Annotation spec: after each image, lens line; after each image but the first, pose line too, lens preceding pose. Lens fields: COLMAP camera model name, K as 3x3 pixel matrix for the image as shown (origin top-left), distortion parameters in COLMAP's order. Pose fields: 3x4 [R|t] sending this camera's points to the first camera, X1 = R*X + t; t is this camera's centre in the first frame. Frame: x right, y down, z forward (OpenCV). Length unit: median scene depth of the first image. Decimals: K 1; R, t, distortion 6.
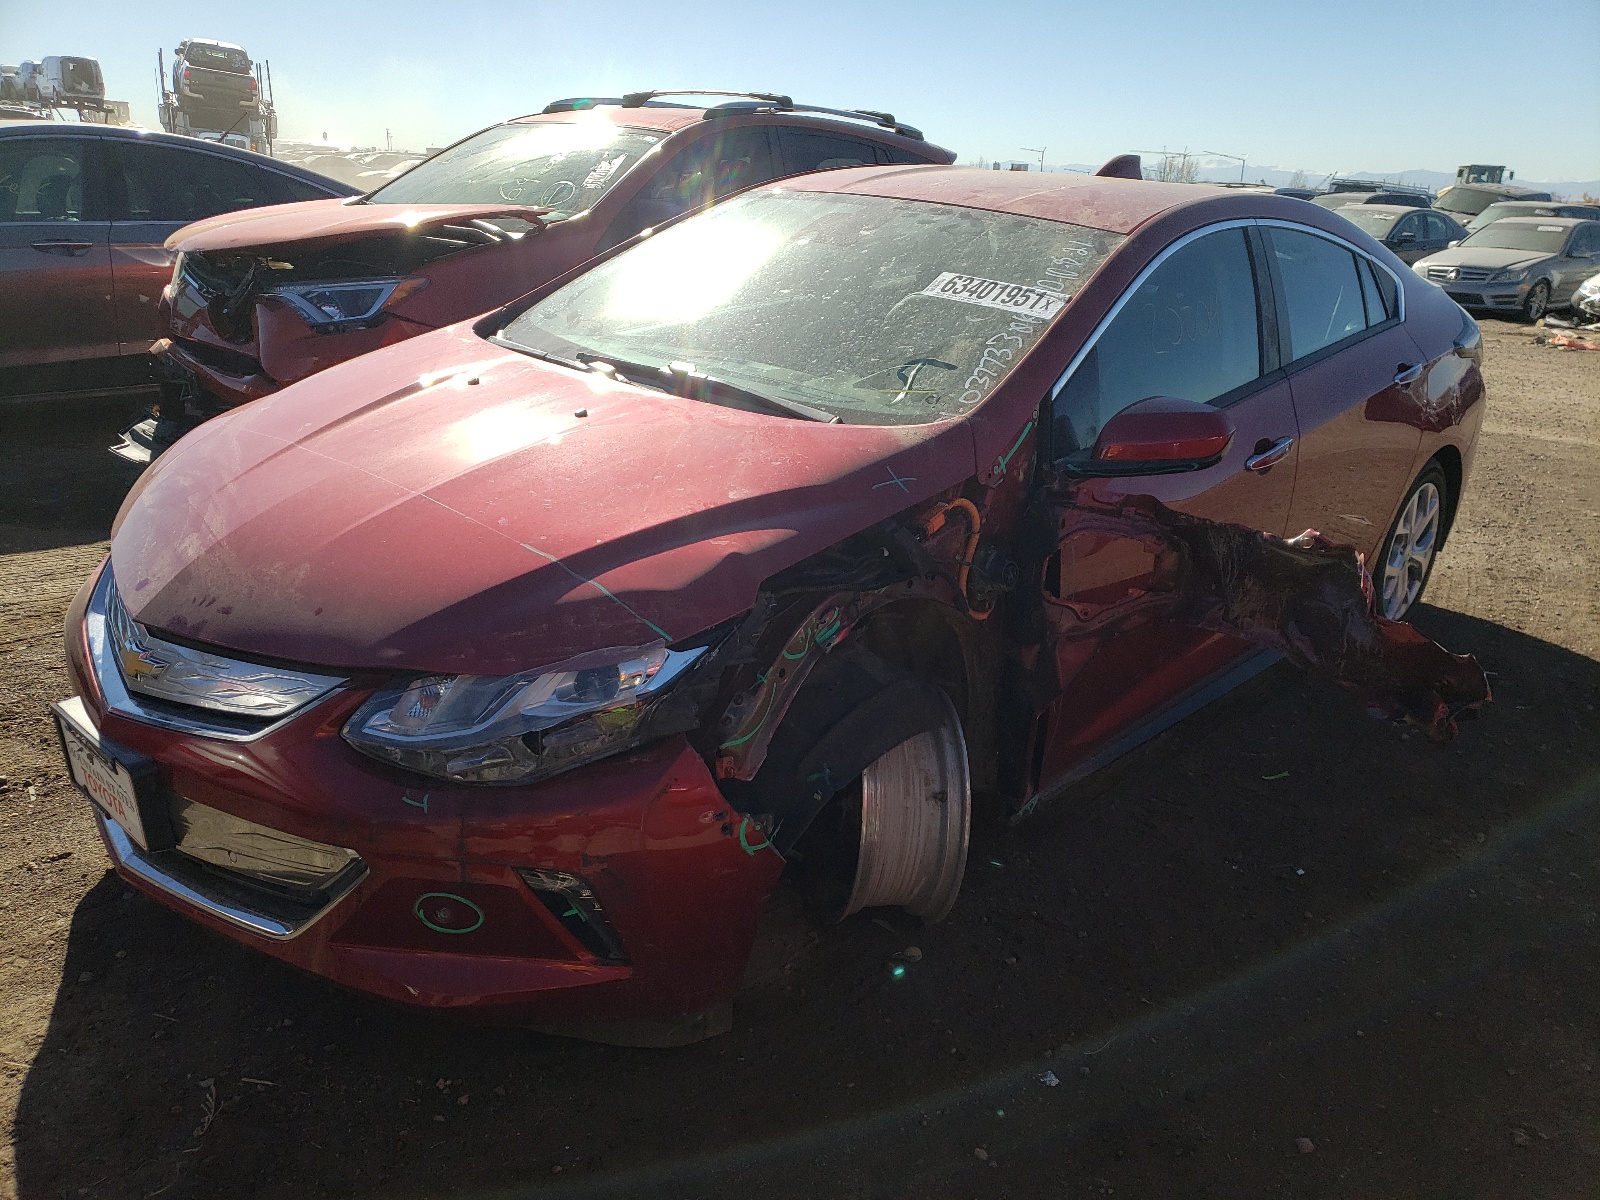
lens RADIAL K [[1243.8, 0, 800.0], [0, 1243.8, 600.0], [0, 0, 1]] dist [0.119691, -0.312055]
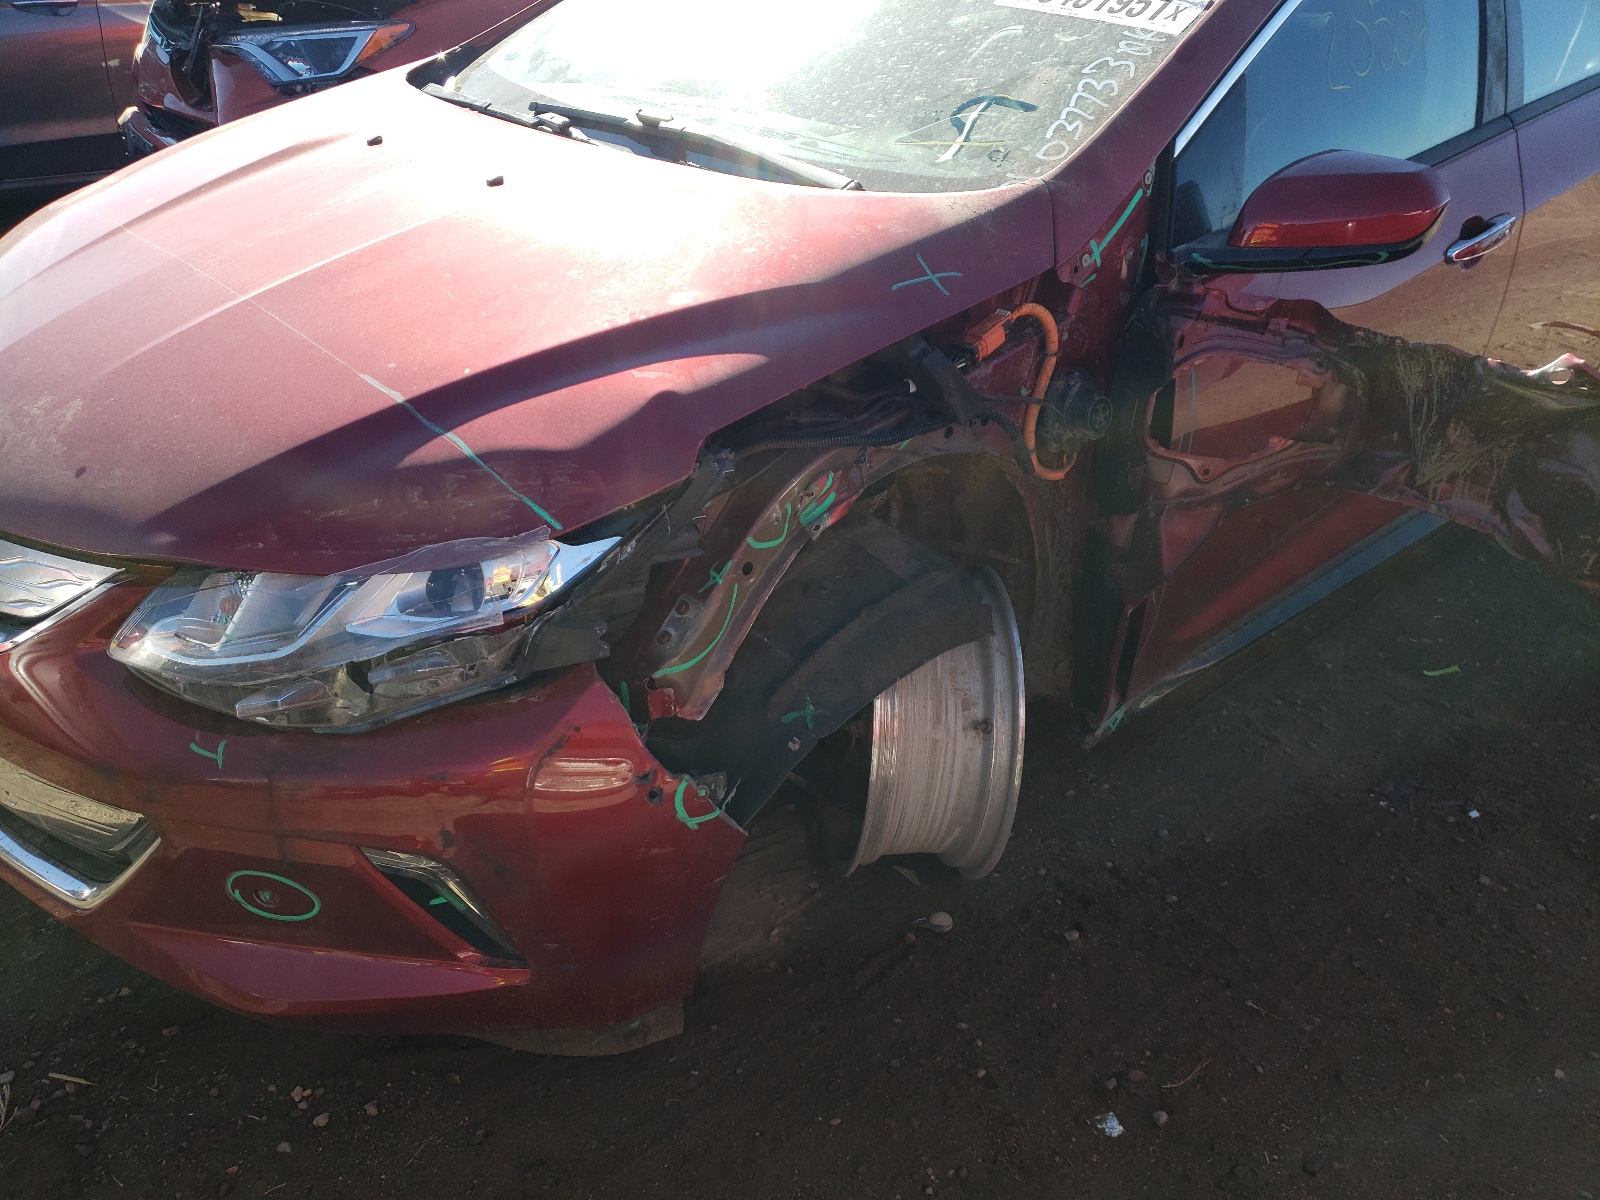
lens RADIAL K [[1207.5, 0, 800.0], [0, 1207.5, 600.0], [0, 0, 1]] dist [0.004431, -0.003125]
pose [[0.995445, 0.024361, -0.092171, 0.067856], [-0.008547, 0.985713, 0.168215, -0.031578], [0.094952, -0.166661, 0.981432, 0.307983]]
